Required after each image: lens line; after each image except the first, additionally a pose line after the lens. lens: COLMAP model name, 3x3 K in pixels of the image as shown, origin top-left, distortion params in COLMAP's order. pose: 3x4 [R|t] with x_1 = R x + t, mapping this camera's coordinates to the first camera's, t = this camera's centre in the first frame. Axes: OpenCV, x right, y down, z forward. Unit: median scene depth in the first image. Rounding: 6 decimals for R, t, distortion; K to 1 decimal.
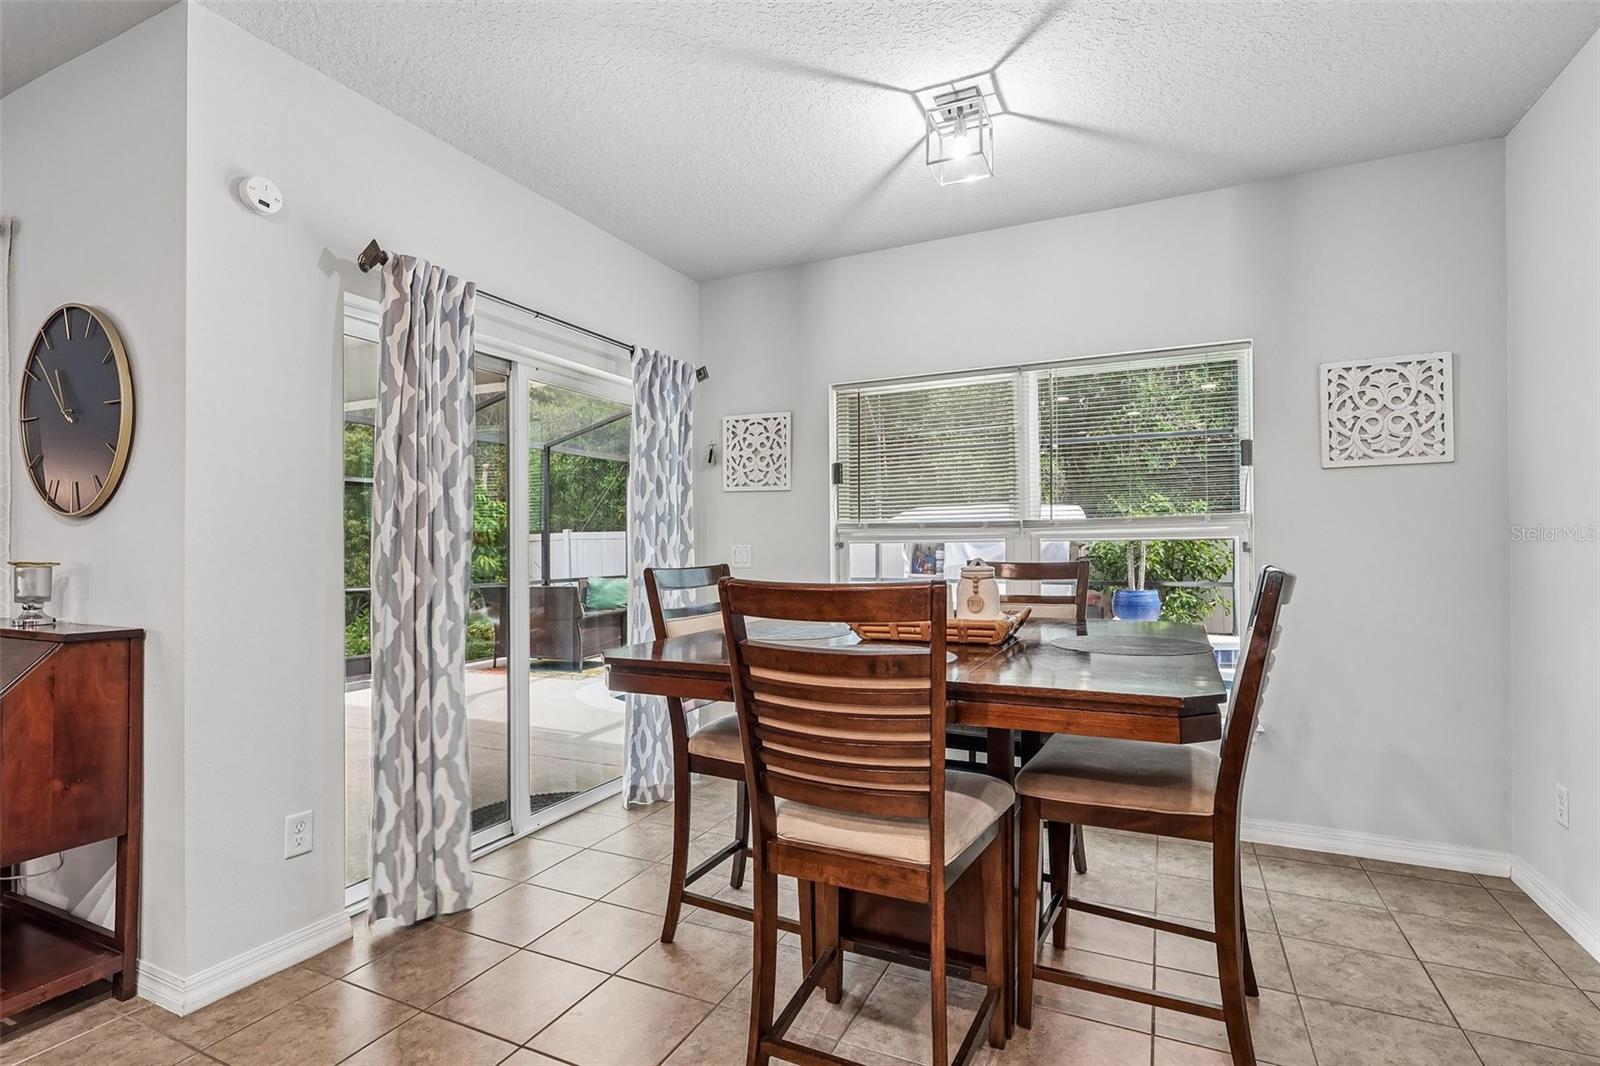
lens RADIAL K [[762.4, 0, 795.9], [0, 762.4, 530.2], [0, 0, 1]] dist [-0.005715, 0.002432]
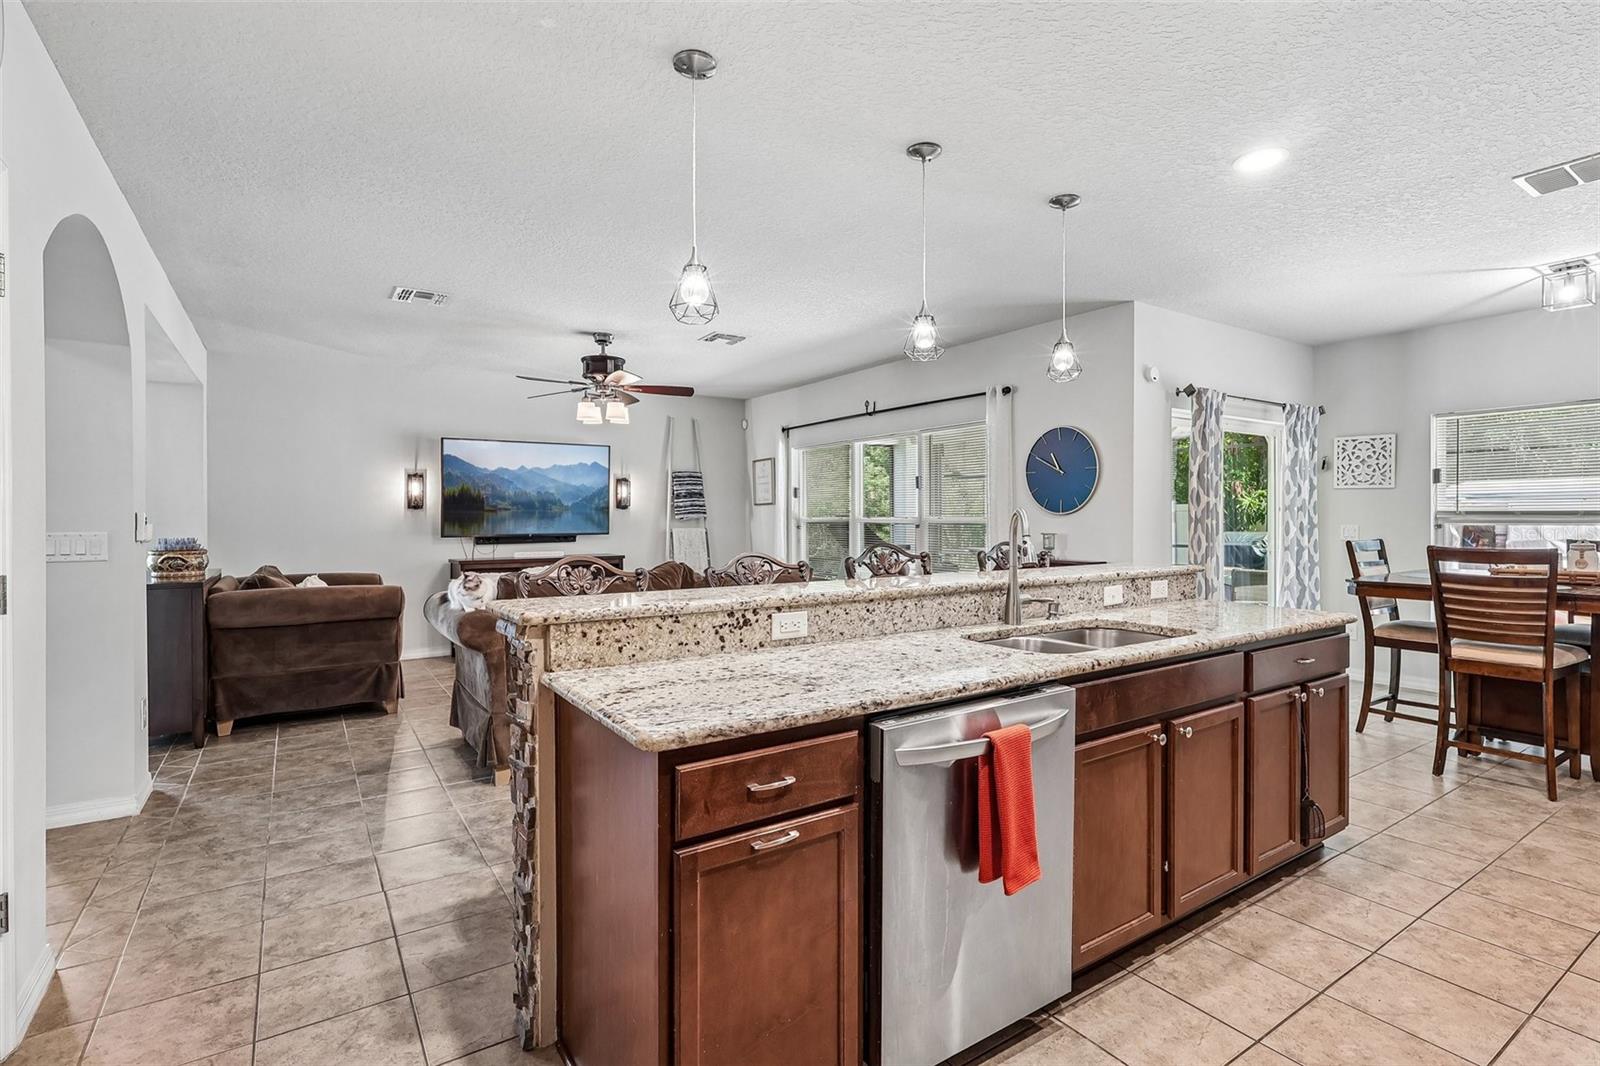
lens RADIAL K [[762.4, 0, 804.5], [0, 762.4, 542.4], [0, 0, 1]] dist [-0.005715, 0.002432]
pose [[0.857937, 0.018245, -0.513431, -0.254004], [0.010305, 0.998557, 0.052705, -0.041094], [0.513652, -0.050509, 0.856511, -0.938670]]
